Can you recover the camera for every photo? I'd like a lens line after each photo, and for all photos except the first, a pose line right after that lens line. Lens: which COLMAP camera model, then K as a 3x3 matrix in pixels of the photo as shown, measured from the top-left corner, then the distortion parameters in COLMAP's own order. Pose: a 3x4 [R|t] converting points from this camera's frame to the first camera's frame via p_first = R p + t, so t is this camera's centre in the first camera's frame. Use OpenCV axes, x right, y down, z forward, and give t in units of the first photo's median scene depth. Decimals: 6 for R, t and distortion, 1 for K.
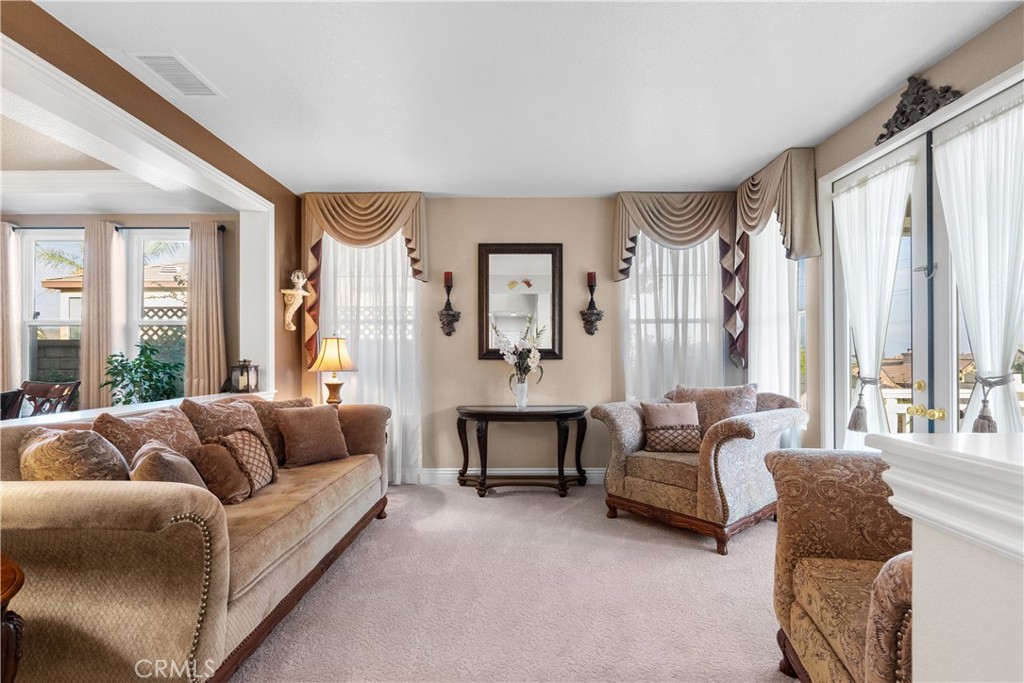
lens RADIAL K [[463.8, 0, 515.8], [0, 463.8, 357.6], [0, 0, 1]] dist [-0.007459, 0.003629]
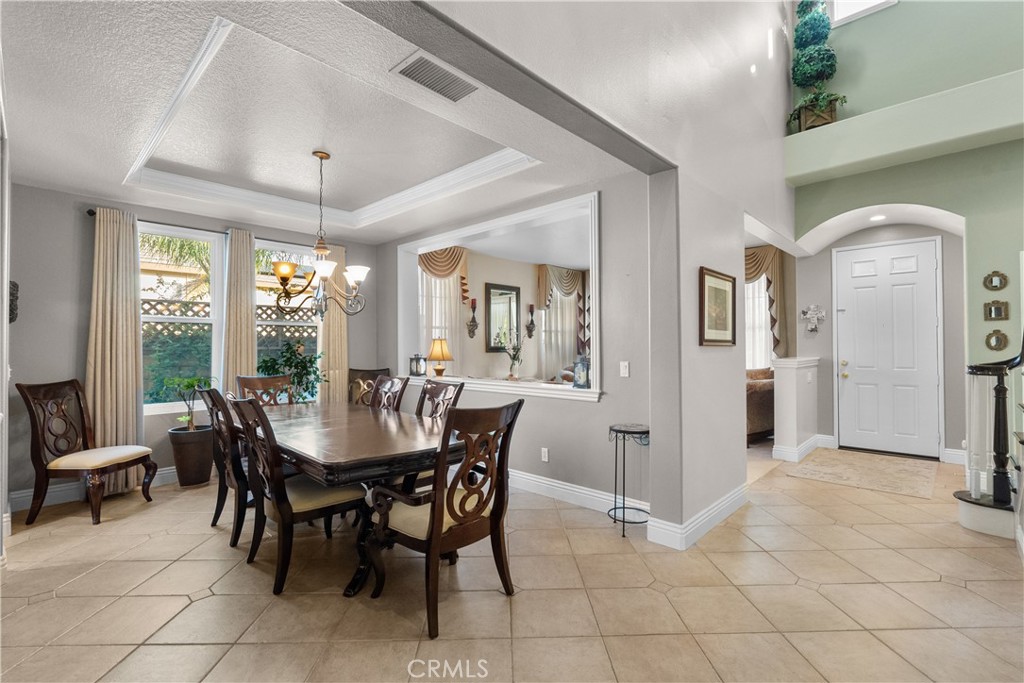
lens RADIAL K [[463.8, 0, 510.2], [0, 463.8, 343.0], [0, 0, 1]] dist [-0.007459, 0.003629]
pose [[0.697268, 0.004851, 0.716794, -1.210321], [0.004481, 0.999928, -0.011126, -0.009353], [-0.716797, 0.010970, 0.697196, -0.225548]]
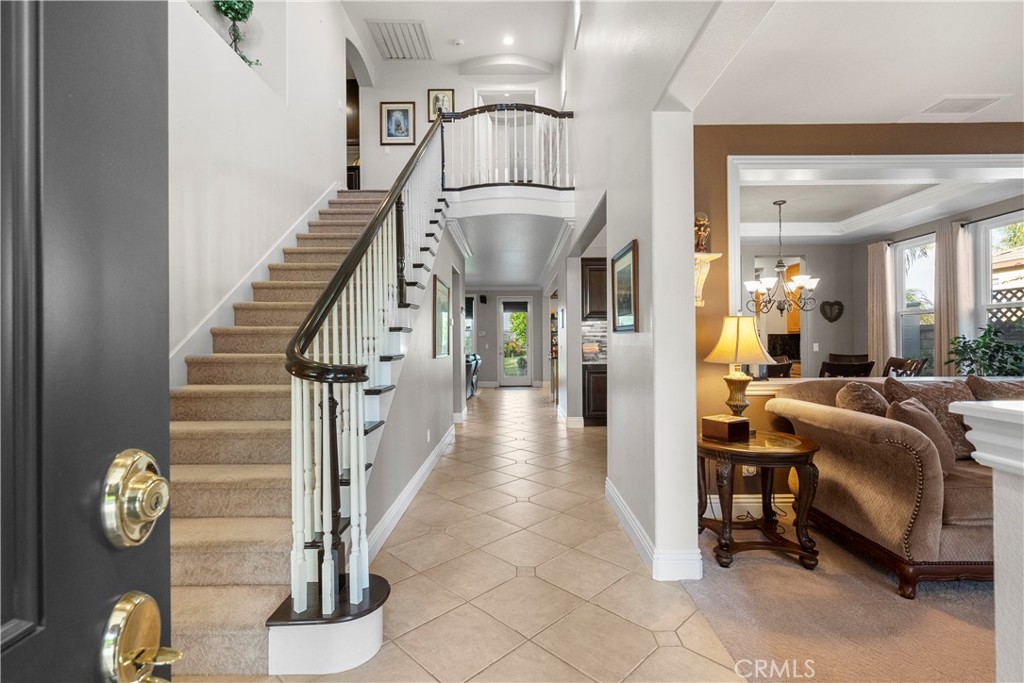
lens RADIAL K [[463.8, 0, 513.8], [0, 463.8, 341.7], [0, 0, 1]] dist [-0.007459, 0.003629]
pose [[-0.009629, -0.000432, -0.999954, 0.294317], [0.006377, 0.999980, -0.000493, -0.000208], [0.999933, -0.006381, -0.009626, -0.094087]]
